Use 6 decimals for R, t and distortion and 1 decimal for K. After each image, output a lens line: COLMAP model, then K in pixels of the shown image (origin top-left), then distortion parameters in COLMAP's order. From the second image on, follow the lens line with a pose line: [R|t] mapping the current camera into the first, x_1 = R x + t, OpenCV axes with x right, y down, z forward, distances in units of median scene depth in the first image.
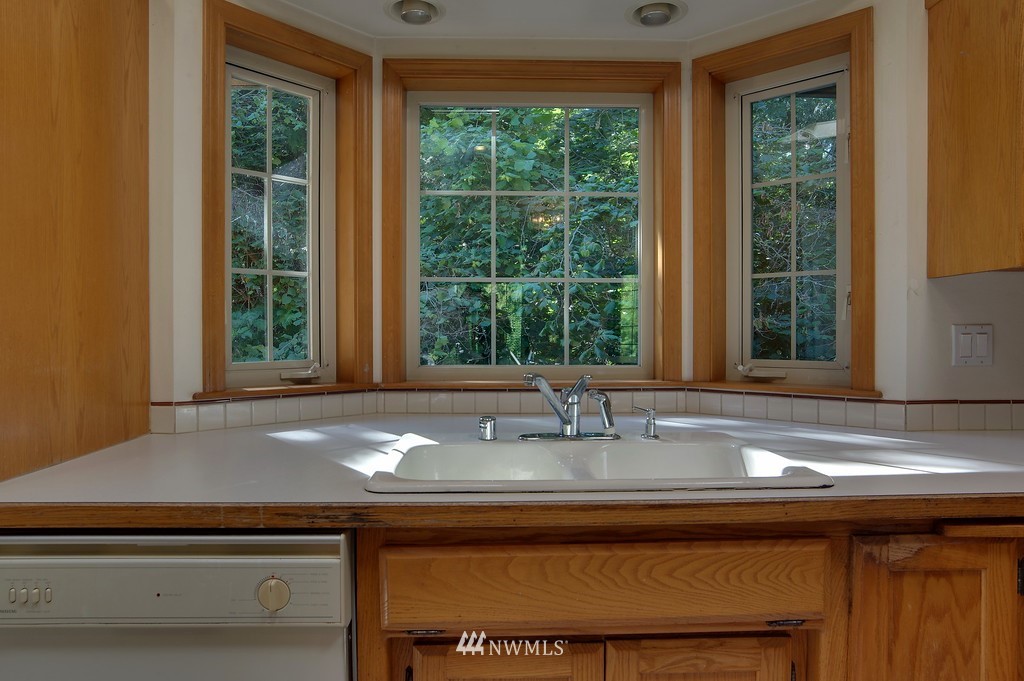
lens RADIAL K [[627.8, 0, 514.4], [0, 627.8, 341.3], [0, 0, 1]] dist [-0.029628, 0.007458]
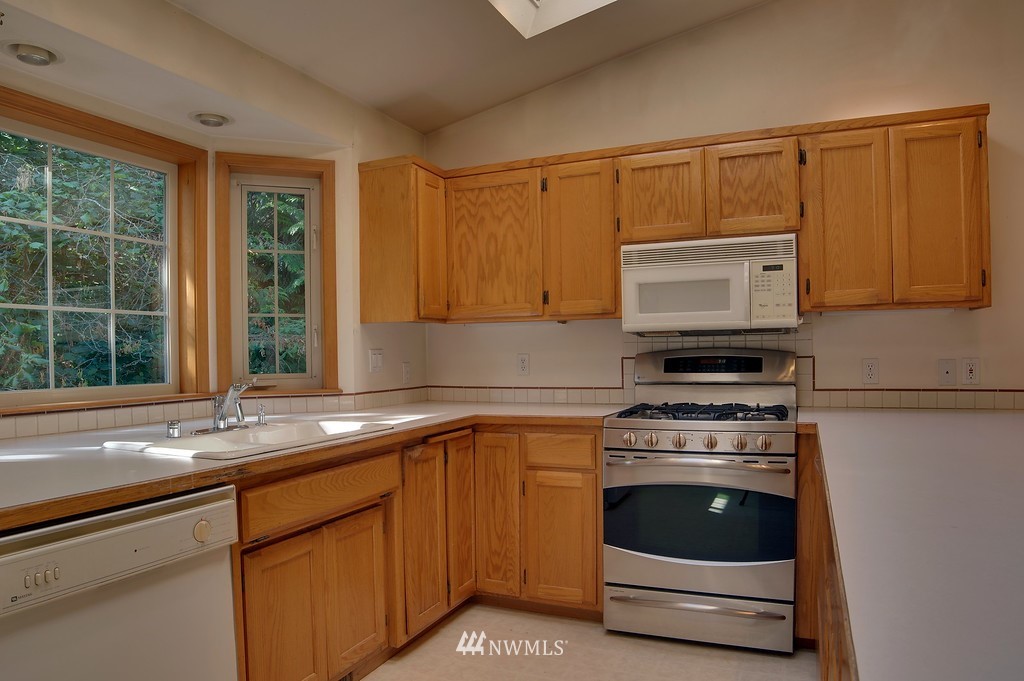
lens RADIAL K [[744.9, 0, 513.2], [0, 744.9, 349.3], [0, 0, 1]] dist [-0.005582, -0.003596]
pose [[0.421475, -0.003241, 0.906834, -1.612704], [0.019750, 0.999789, -0.005606, -0.010195], [-0.906625, 0.020273, 0.421450, -0.436477]]
